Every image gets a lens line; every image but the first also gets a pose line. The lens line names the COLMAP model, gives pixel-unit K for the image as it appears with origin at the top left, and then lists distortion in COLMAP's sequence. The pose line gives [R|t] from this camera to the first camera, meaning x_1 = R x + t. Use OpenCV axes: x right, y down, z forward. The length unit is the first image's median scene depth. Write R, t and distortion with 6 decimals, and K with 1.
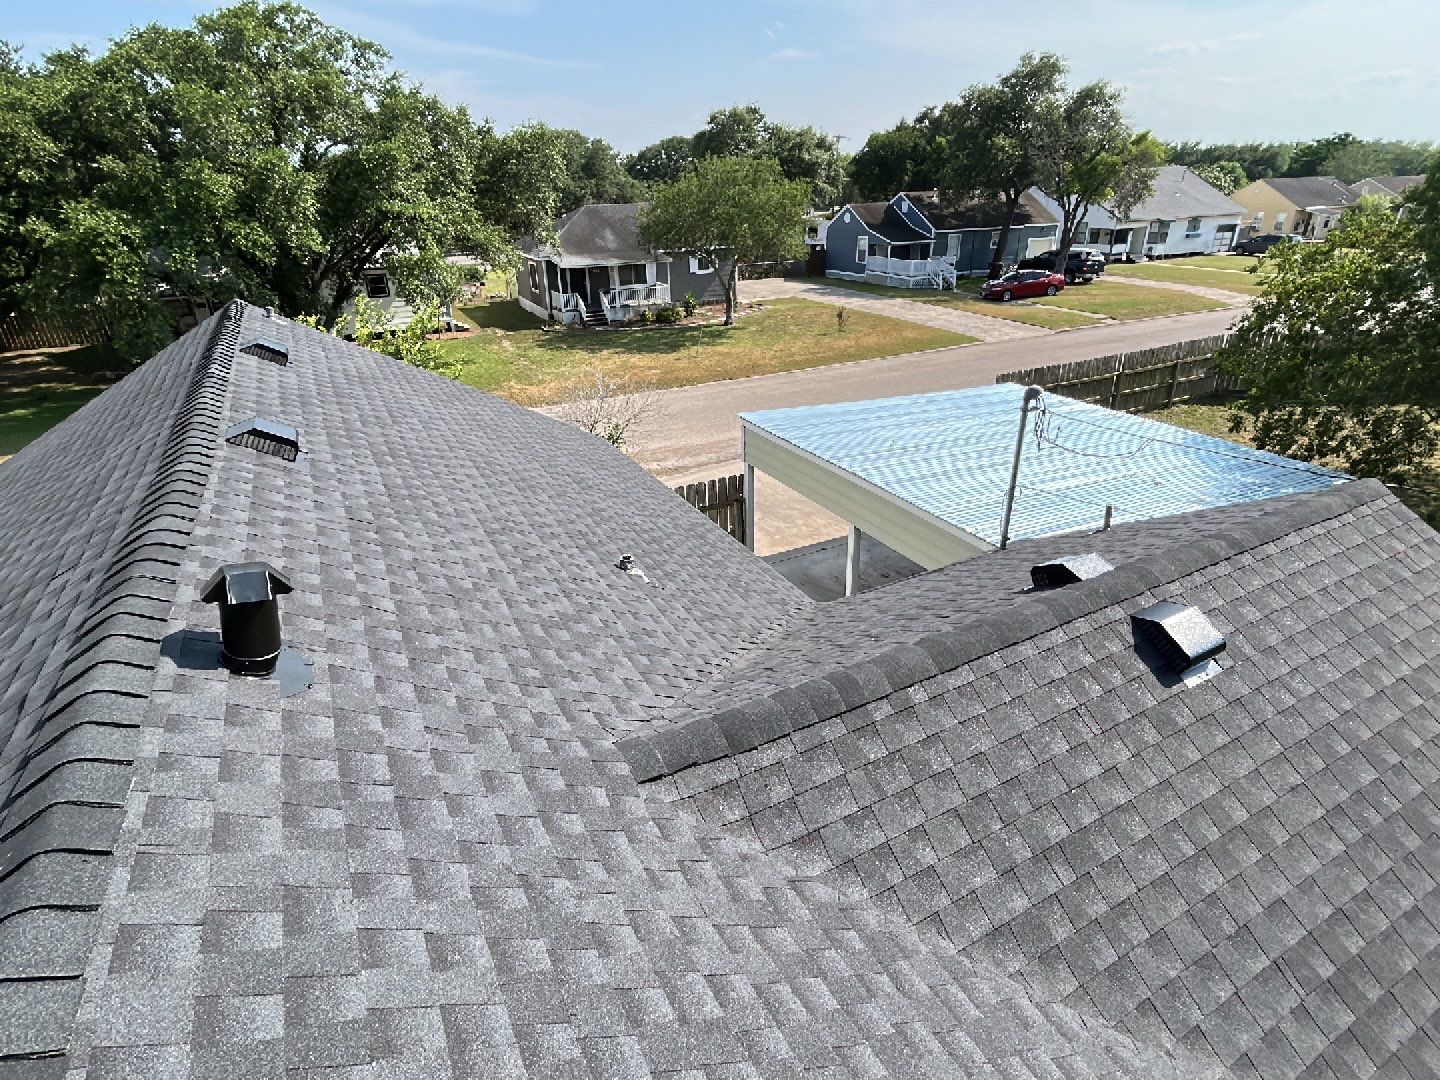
lens RADIAL K [[750.4, 0, 721.6], [0, 750.4, 537.0], [0, 0, 1]] dist [-0.003658, 0.002543]
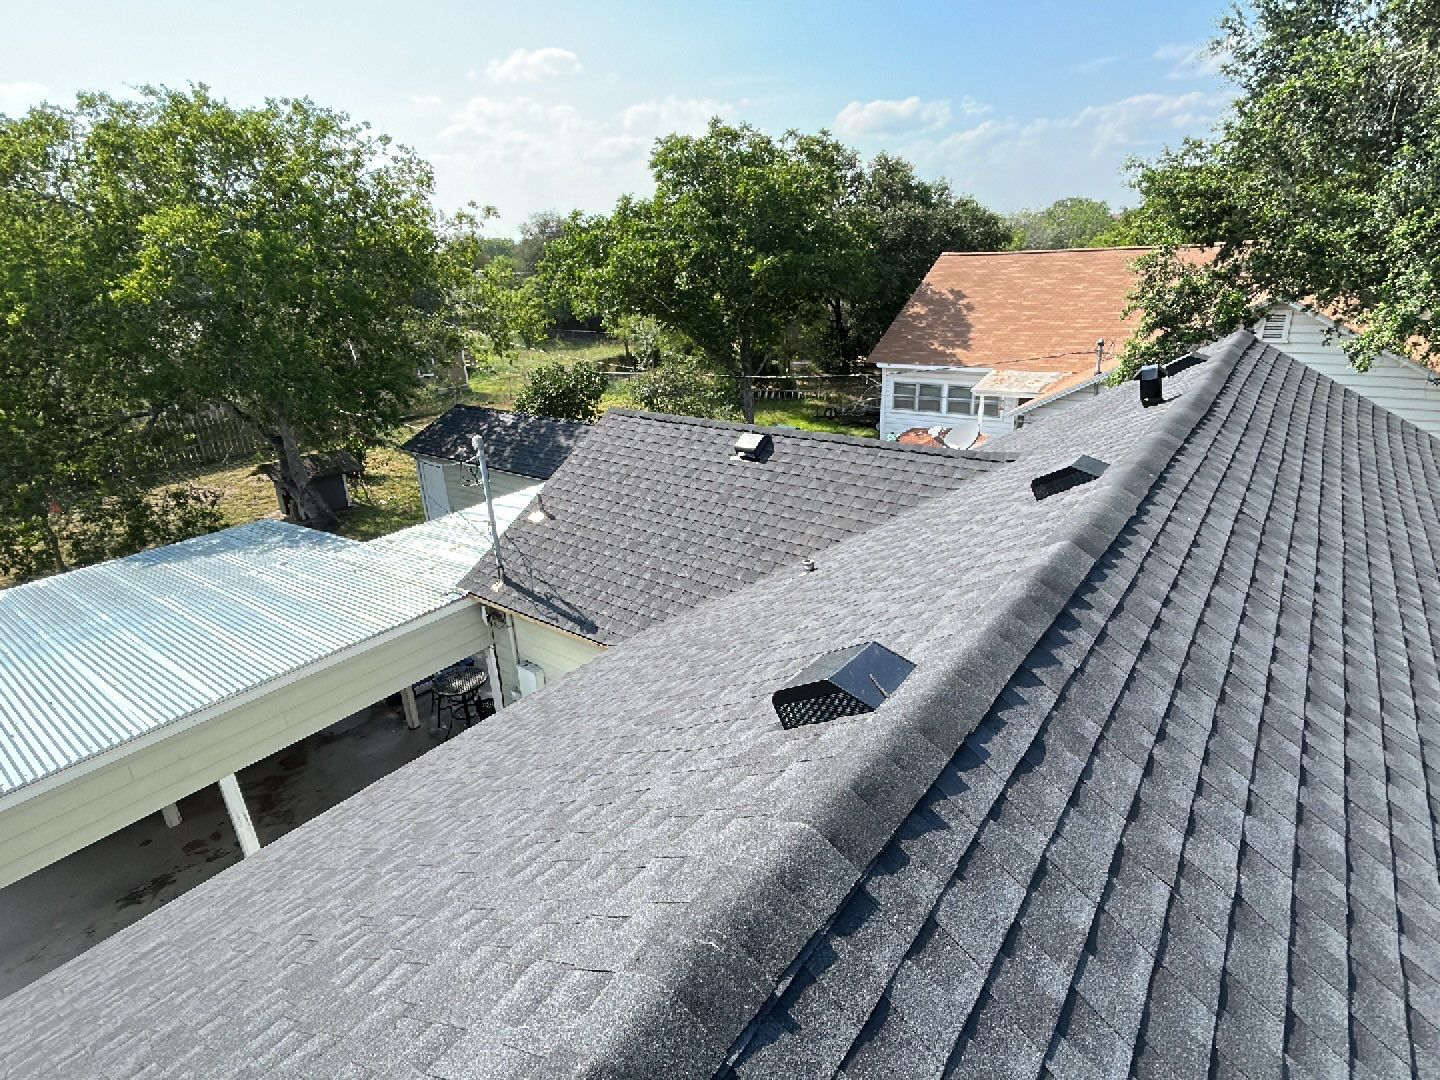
lens RADIAL K [[750.5, 0, 722.0], [0, 750.5, 537.6], [0, 0, 1]] dist [-0.004066, 0.002804]
pose [[-0.413219, -0.288835, 0.863611, -0.368886], [0.444131, 0.764001, 0.468028, -0.208863], [-0.794983, 0.576955, -0.187419, 0.456307]]
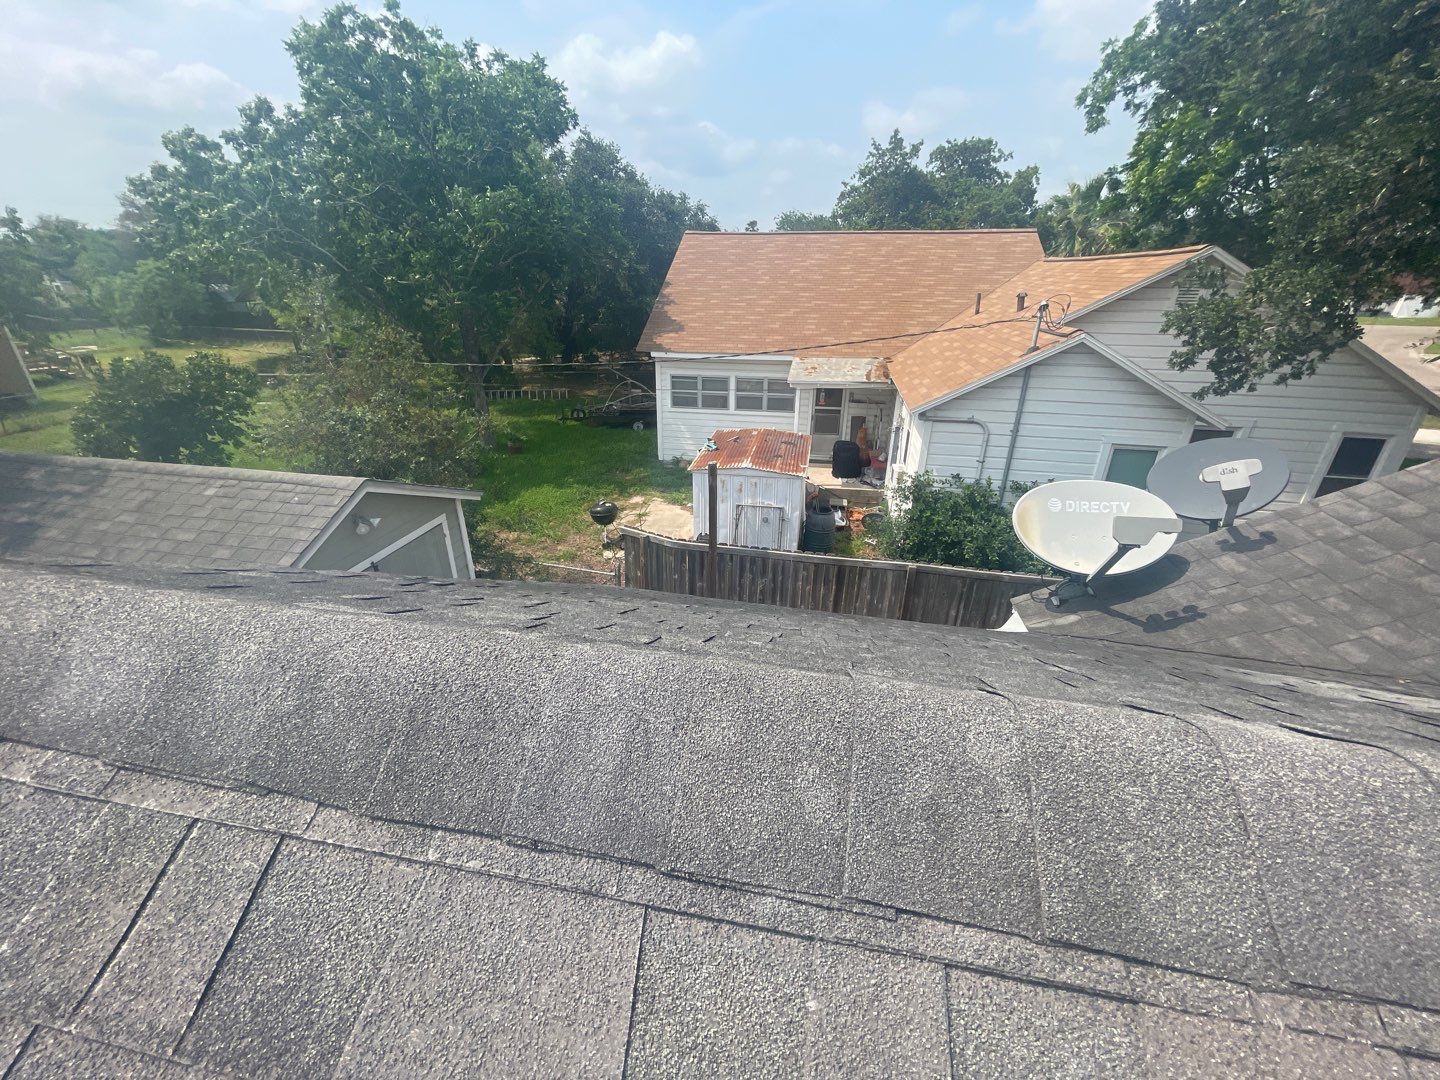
lens RADIAL K [[586.2, 0, 714.5], [0, 586.2, 545.4], [0, 0, 1]] dist [-0.000596, 0.000120]
pose [[-0.775431, -0.257978, 0.576328, 0.204192], [0.279805, 0.677838, 0.679886, -0.040175], [-0.566052, 0.688464, -0.453433, 0.321113]]
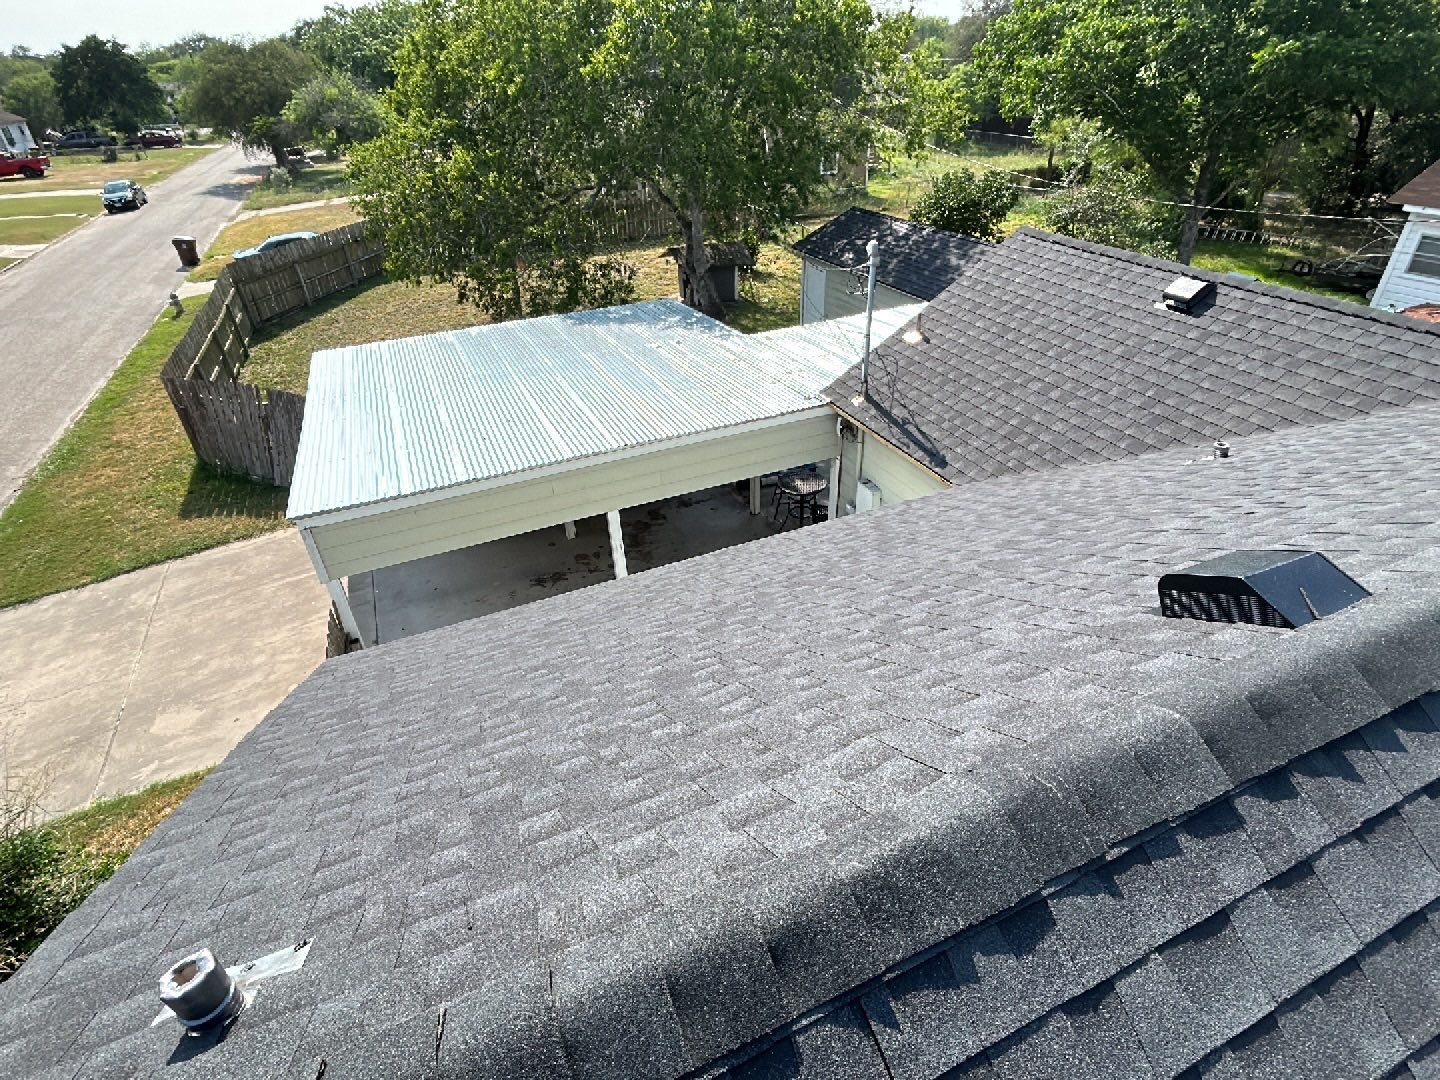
lens RADIAL K [[751.6, 0, 723.0], [0, 751.6, 536.9], [0, 0, 1]] dist [-0.000544, 0.001702]
pose [[0.068676, -0.525728, 0.847876, -0.368173], [0.460885, 0.770473, 0.440404, -0.210676], [-0.884798, 0.360528, 0.295213, 0.465206]]
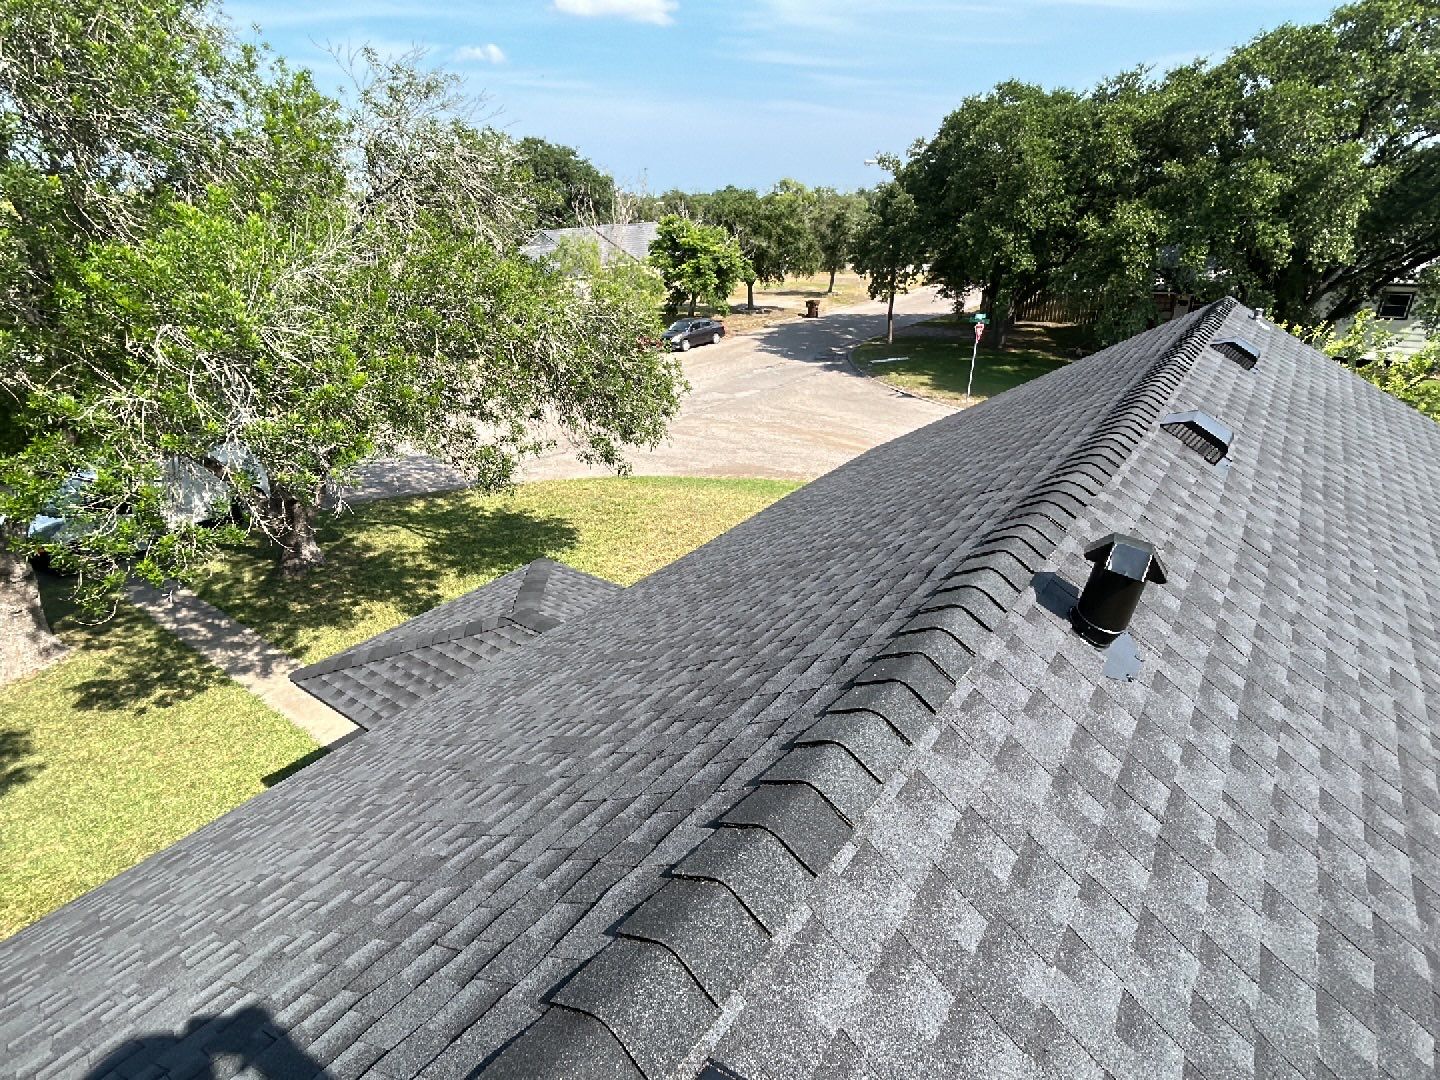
lens RADIAL K [[750.5, 0, 722.0], [0, 750.5, 537.6], [0, 0, 1]] dist [-0.004066, 0.002804]
pose [[0.432920, 0.375182, -0.819646, -0.009064], [-0.377367, 0.901190, 0.213190, 0.004568], [0.818642, 0.217013, 0.531725, 0.002740]]
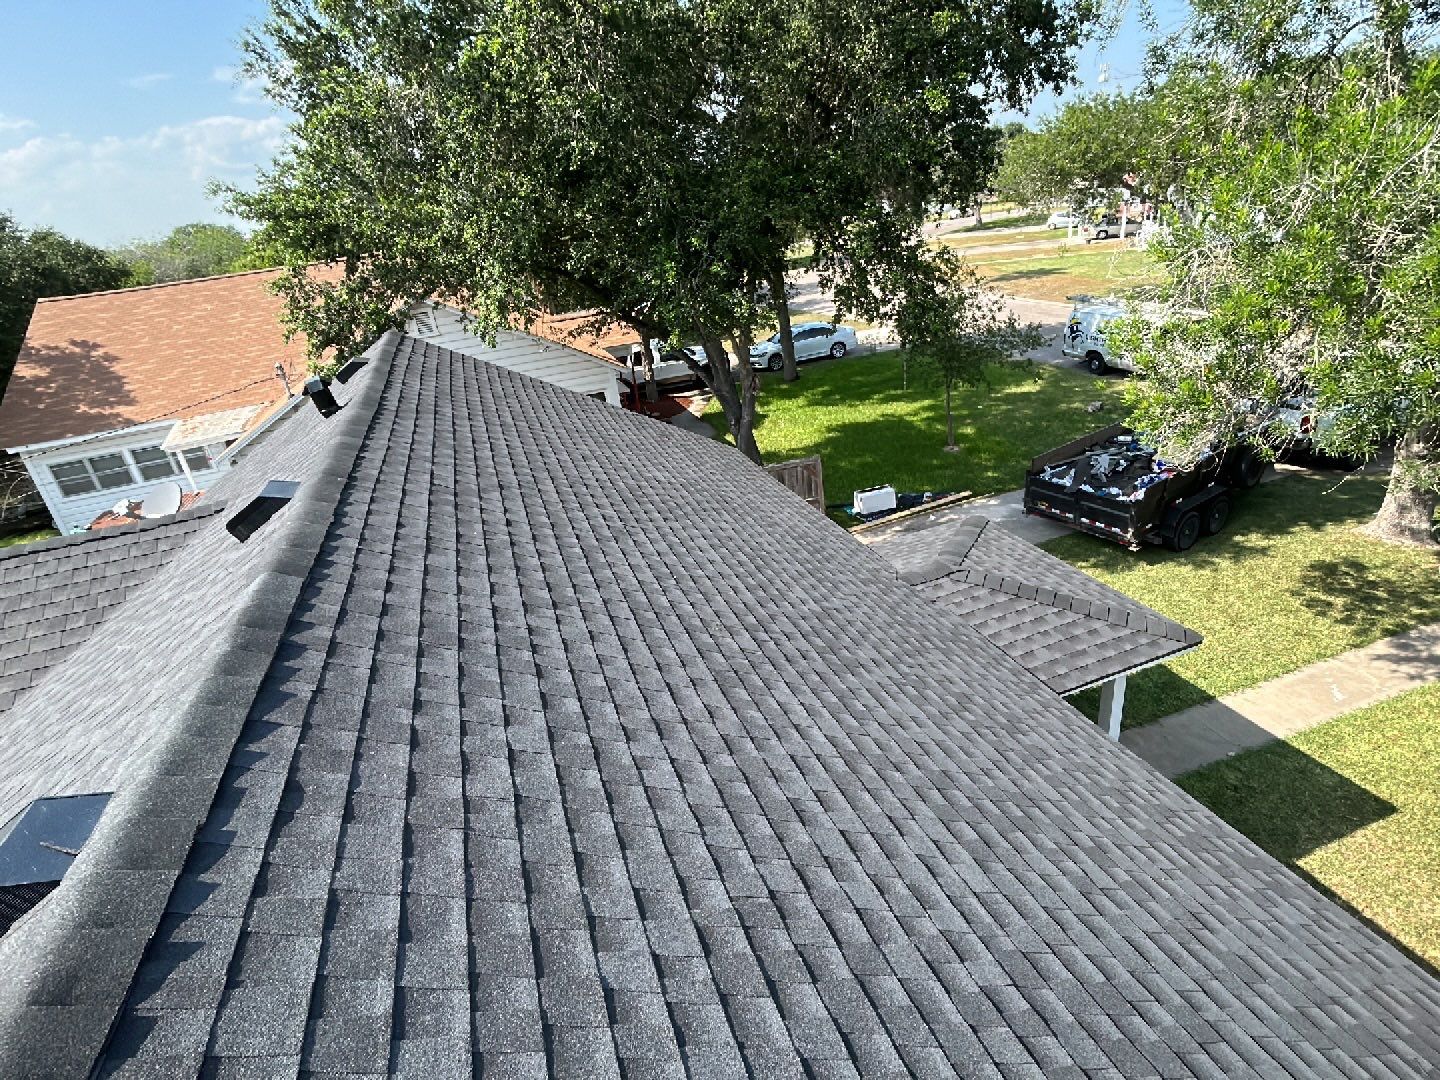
lens RADIAL K [[750.4, 0, 721.6], [0, 750.4, 537.0], [0, 0, 1]] dist [-0.003658, 0.002543]
pose [[-0.977294, 0.058547, 0.203638, -0.384245], [0.194915, 0.625293, 0.755657, -0.199229], [-0.083092, 0.778191, -0.622507, 0.447011]]
